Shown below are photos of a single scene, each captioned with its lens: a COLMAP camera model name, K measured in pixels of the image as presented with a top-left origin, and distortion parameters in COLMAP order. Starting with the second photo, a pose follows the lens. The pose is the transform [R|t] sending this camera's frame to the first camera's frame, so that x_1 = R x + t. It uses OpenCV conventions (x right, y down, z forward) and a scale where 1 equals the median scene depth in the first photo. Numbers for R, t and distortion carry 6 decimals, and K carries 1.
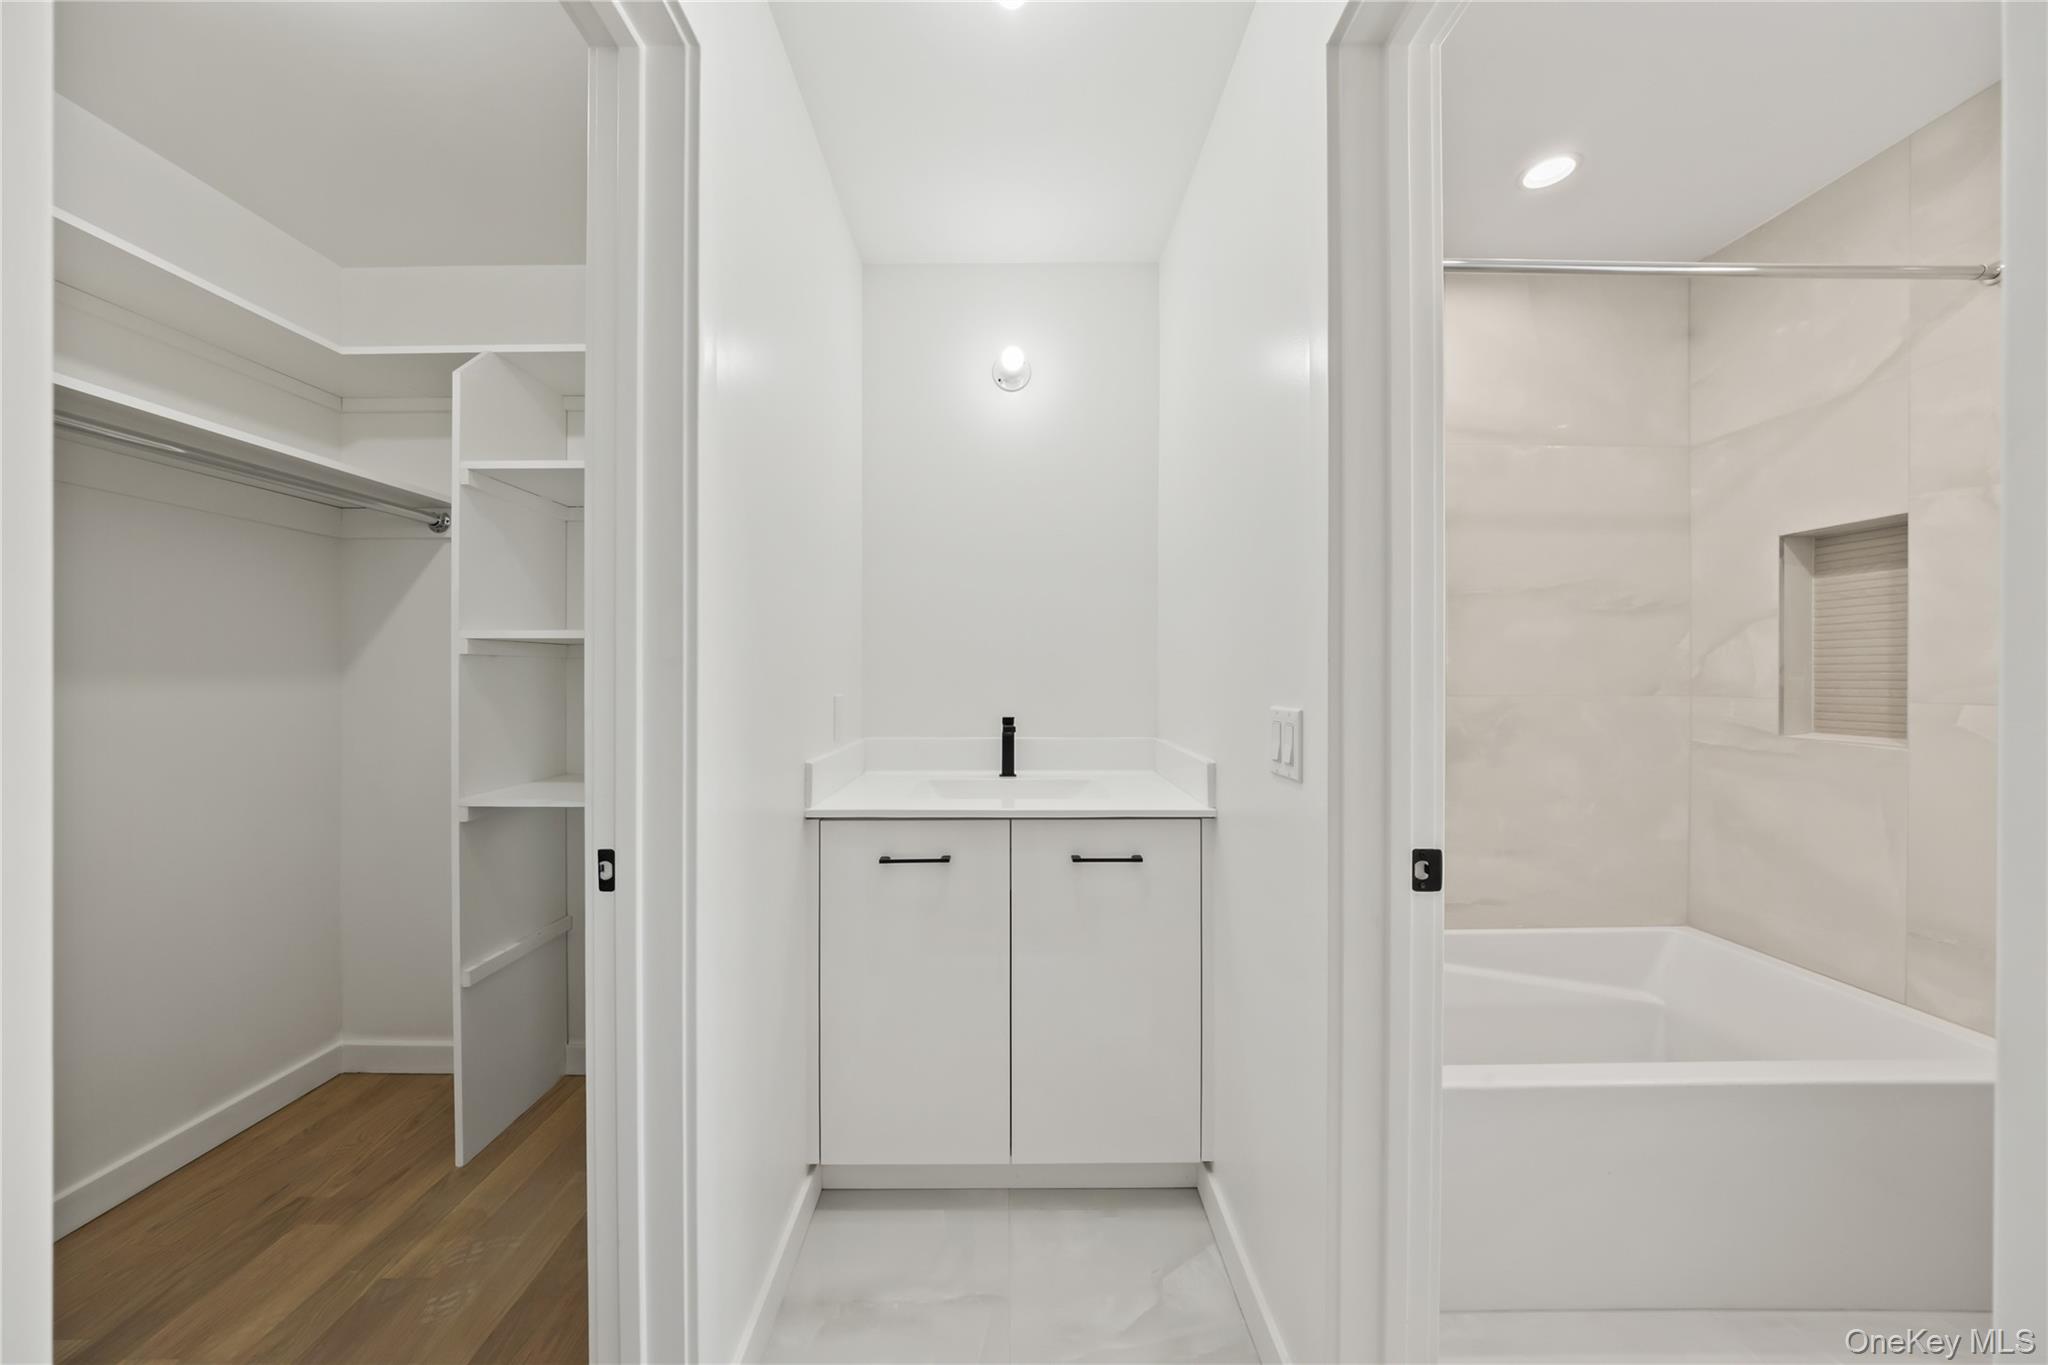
lens RADIAL K [[670.4, 0, 1024.0], [0, 670.4, 682.5], [0, 0, 1]] dist [-0.011355, 0.000258]
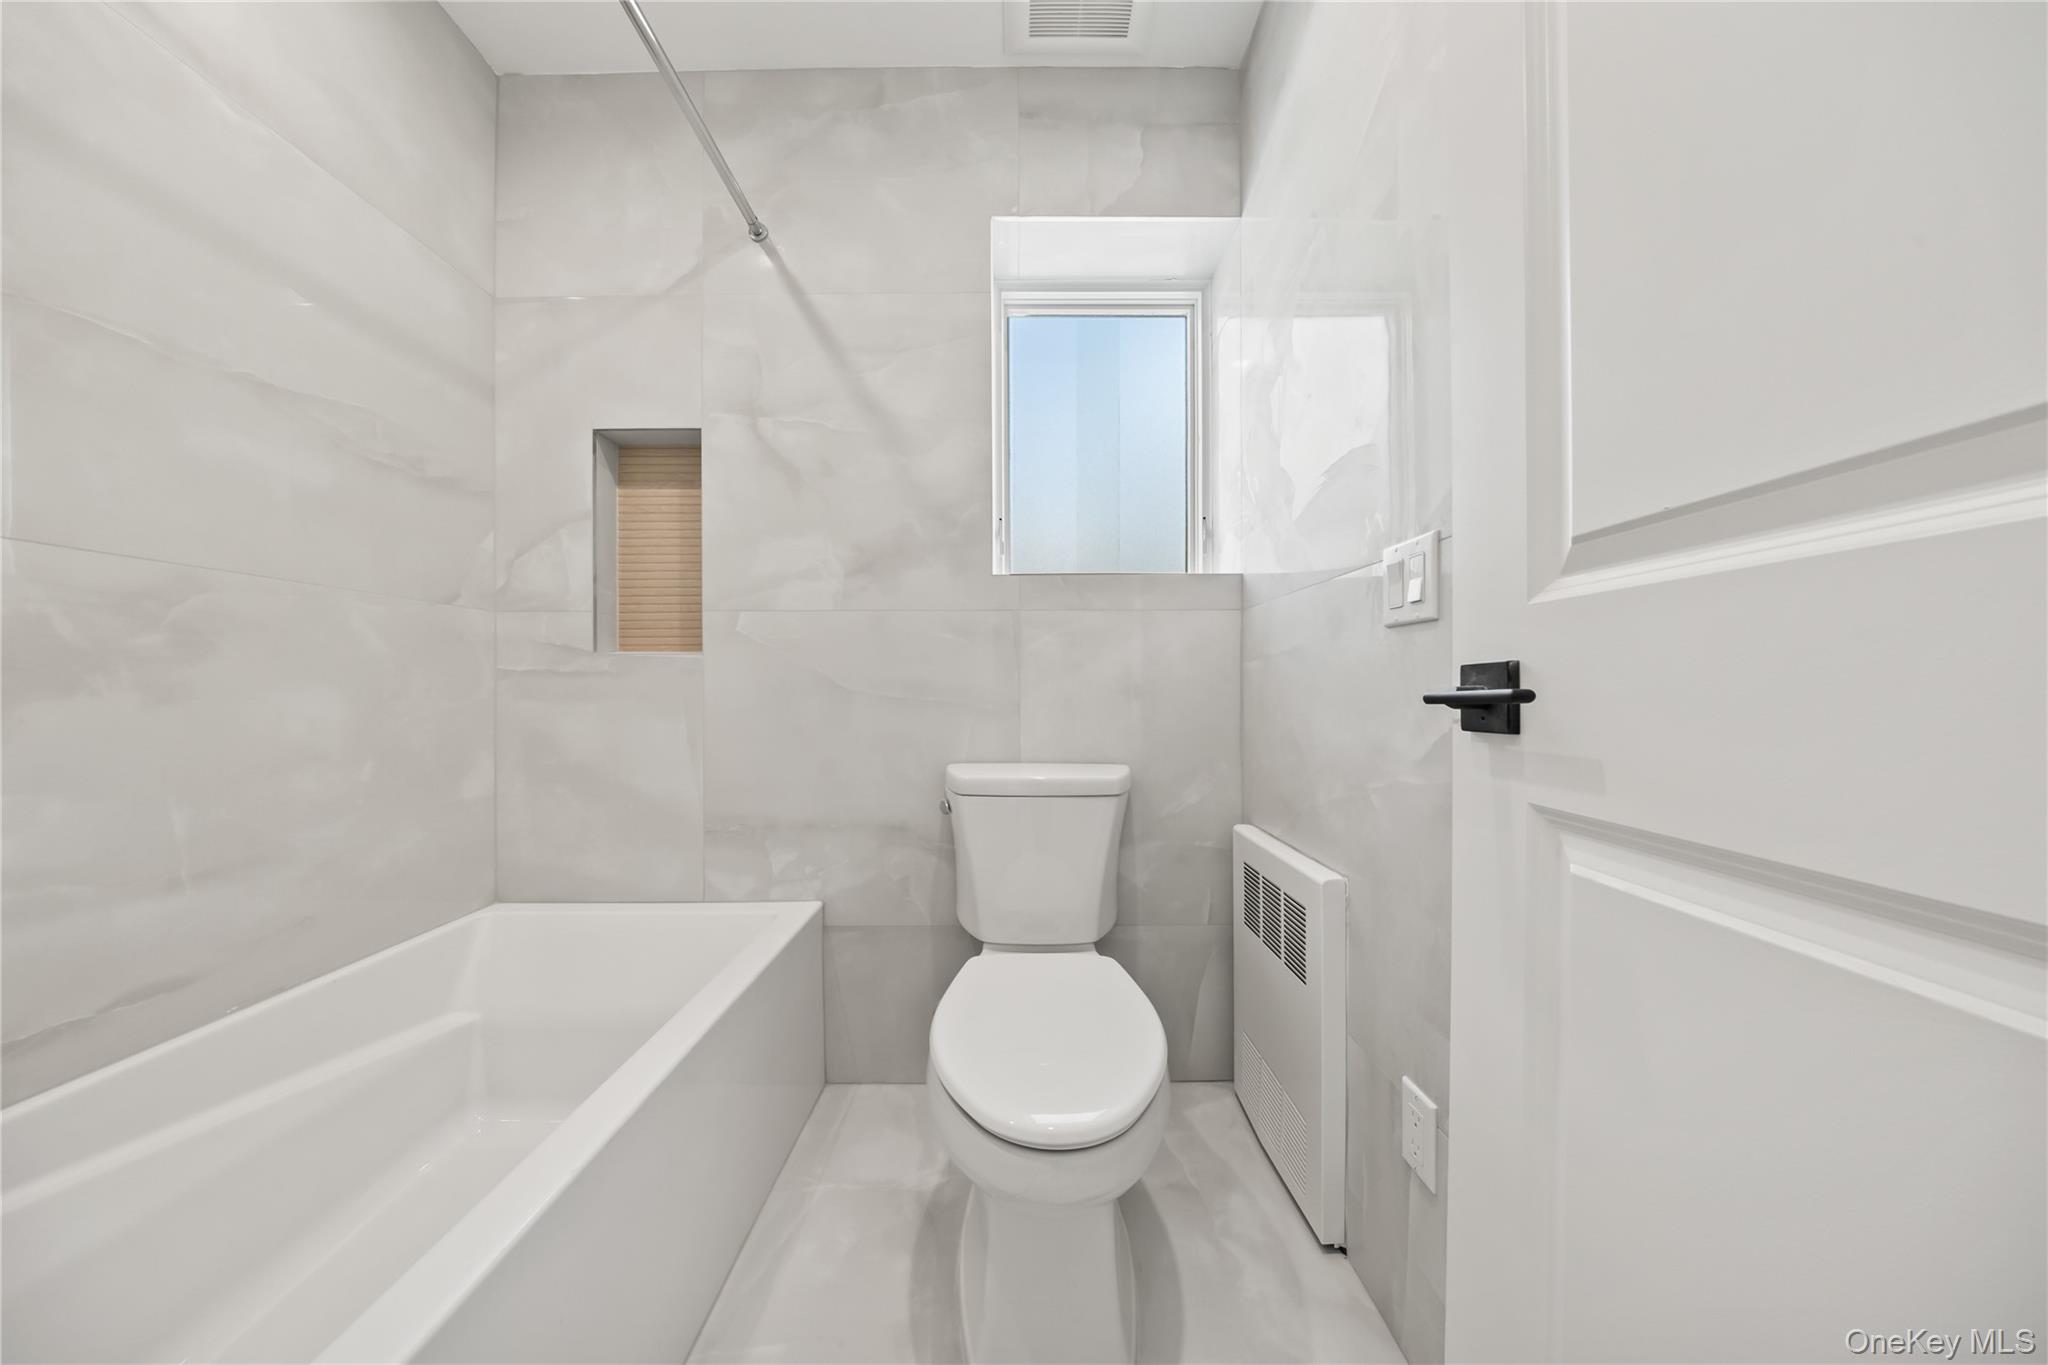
lens RADIAL K [[655.0, 0, 1024.0], [0, 655.0, 682.5], [0, 0, 1]] dist [-0.006295, -0.000011]
pose [[0.028162, 0.000498, 0.999603, 0.276192], [0.010926, 0.999940, -0.000806, 0.127429], [-0.999544, 0.010945, 0.028155, 0.393141]]
